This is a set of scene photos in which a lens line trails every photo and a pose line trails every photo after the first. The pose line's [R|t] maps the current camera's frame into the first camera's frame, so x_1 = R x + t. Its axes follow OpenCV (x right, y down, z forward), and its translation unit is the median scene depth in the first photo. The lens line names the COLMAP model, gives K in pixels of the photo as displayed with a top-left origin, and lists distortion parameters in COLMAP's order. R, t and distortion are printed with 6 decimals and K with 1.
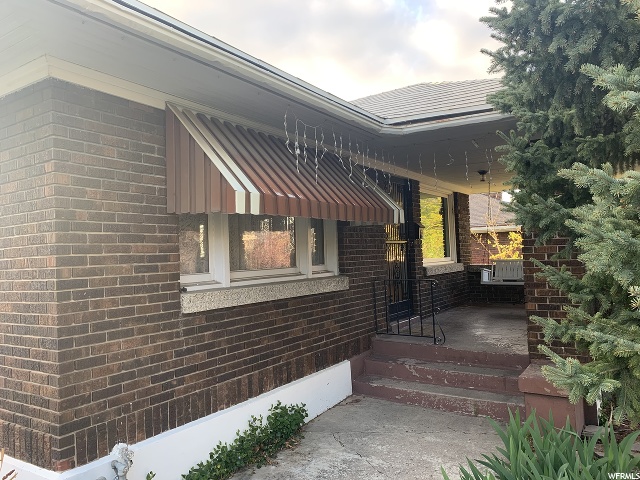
lens RADIAL K [[497.0, 0, 318.9], [0, 497.0, 238.1], [0, 0, 1]] dist [0.015329, -0.002107]
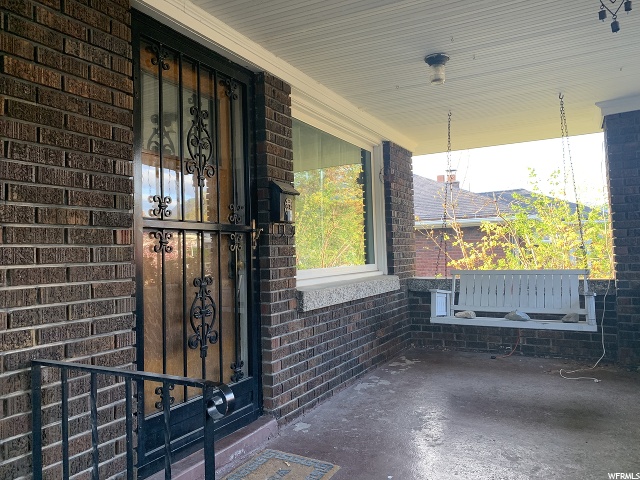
lens RADIAL K [[497.0, 0, 318.5], [0, 497.0, 238.9], [0, 0, 1]] dist [0.015329, -0.002107]
pose [[0.996193, 0.009530, 0.086649, 0.159004], [-0.009615, 0.999954, 0.000559, 0.011993], [-0.086639, -0.001390, 0.996239, 0.482490]]
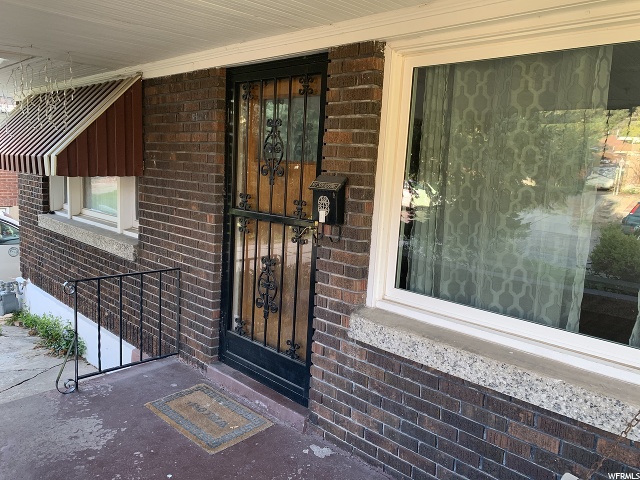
lens RADIAL K [[497.0, 0, 317.9], [0, 497.0, 240.9], [0, 0, 1]] dist [0.015329, -0.002107]
pose [[-0.196083, 0.168836, -0.965943, 0.443567], [-0.015371, 0.984415, 0.175186, -0.038543], [0.980467, 0.049198, -0.190432, 0.861447]]
